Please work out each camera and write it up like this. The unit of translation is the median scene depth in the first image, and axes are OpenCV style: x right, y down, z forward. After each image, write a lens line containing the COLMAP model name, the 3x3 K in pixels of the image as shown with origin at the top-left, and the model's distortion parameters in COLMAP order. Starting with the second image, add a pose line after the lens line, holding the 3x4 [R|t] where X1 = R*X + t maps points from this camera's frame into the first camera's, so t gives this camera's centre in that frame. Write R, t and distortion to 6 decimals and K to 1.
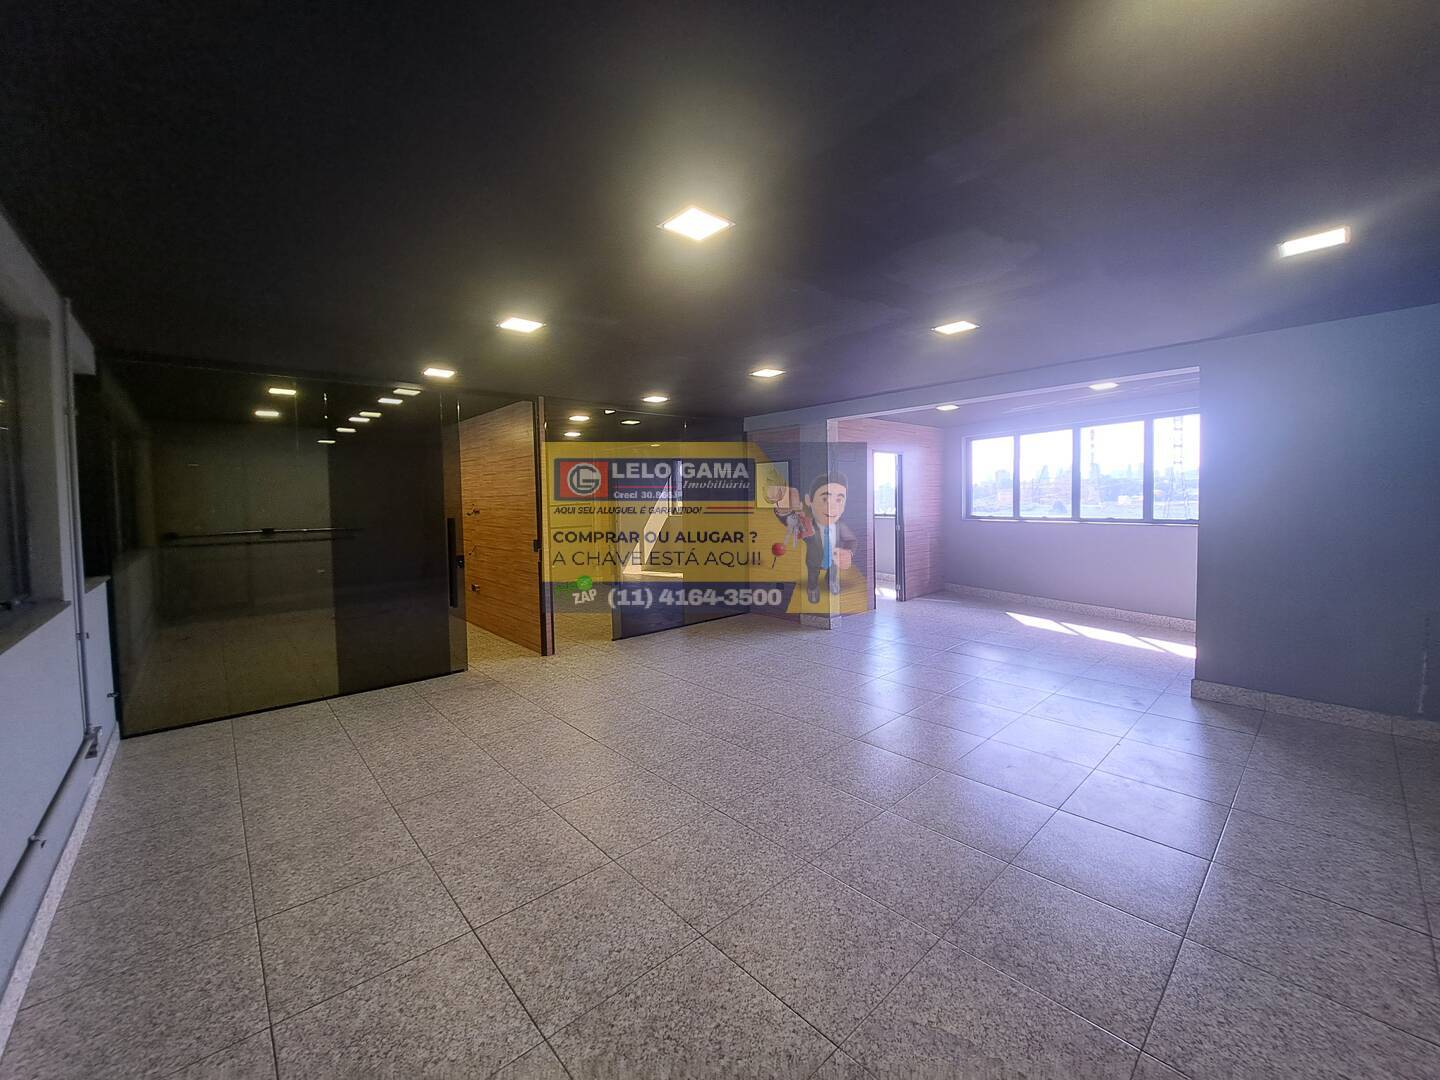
lens RADIAL K [[576.9, 0, 721.4], [0, 576.9, 521.5], [0, 0, 1]] dist [-0.001212, -0.000238]
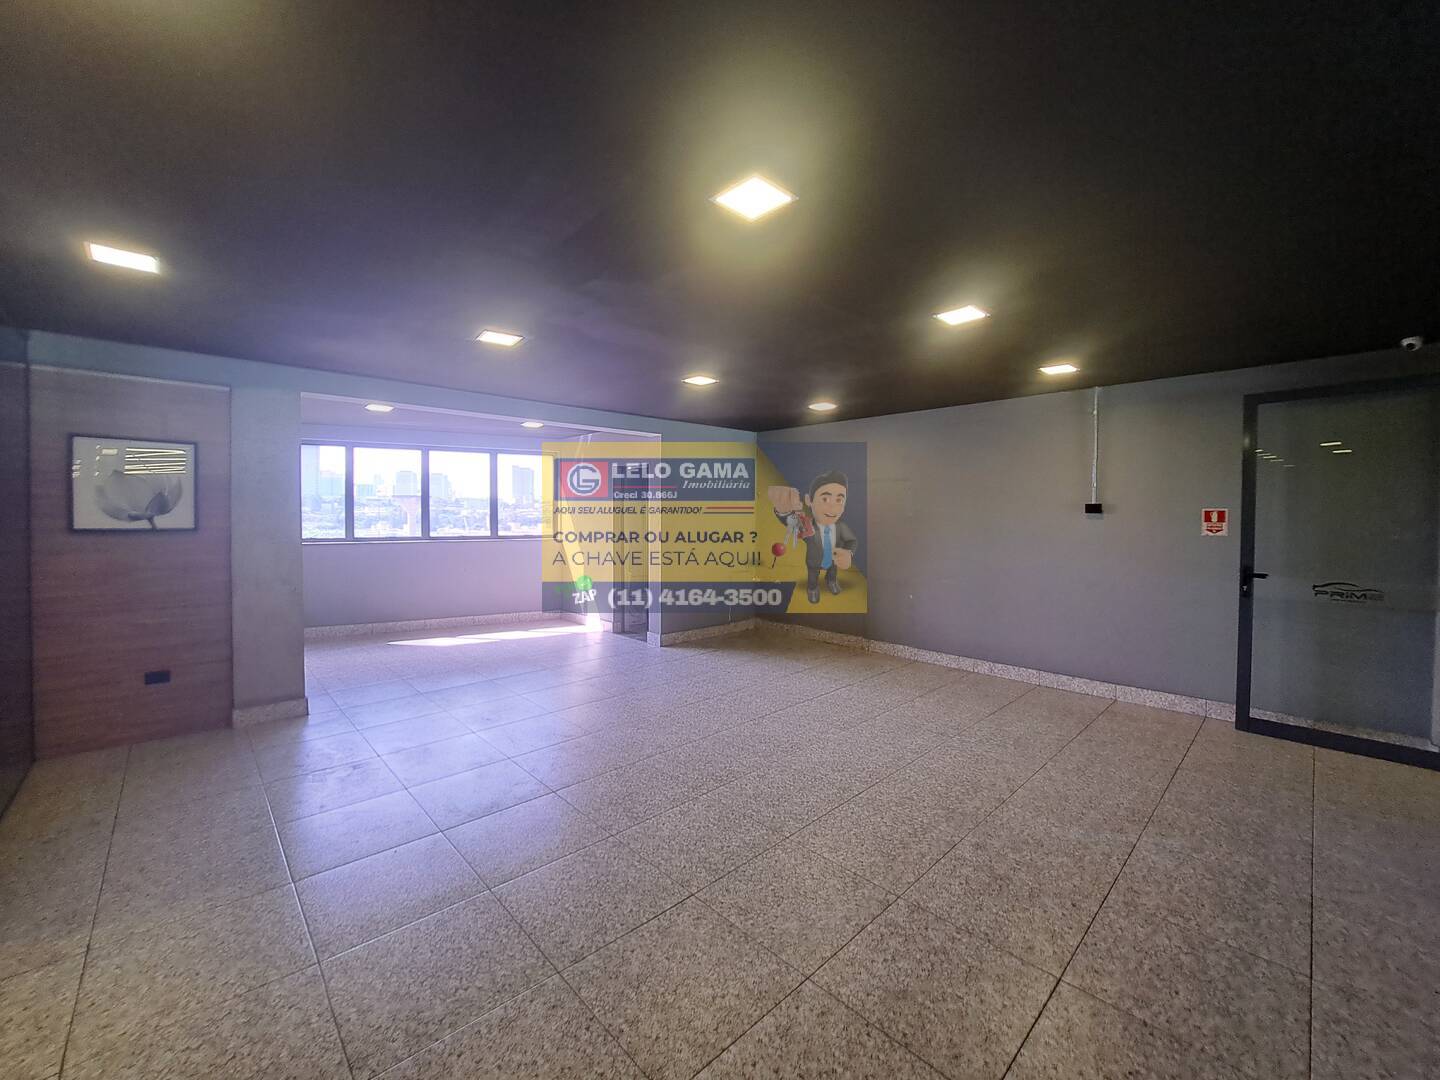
lens RADIAL K [[566.9, 0, 720.0], [0, 566.9, 540.0], [0, 0, 1]] dist [0.001606, 0.000292]
pose [[-0.025184, -0.025249, 0.999364, -0.535640], [0.025241, 0.999346, 0.025885, -0.017028], [-0.999364, 0.025877, -0.024530, 0.625935]]
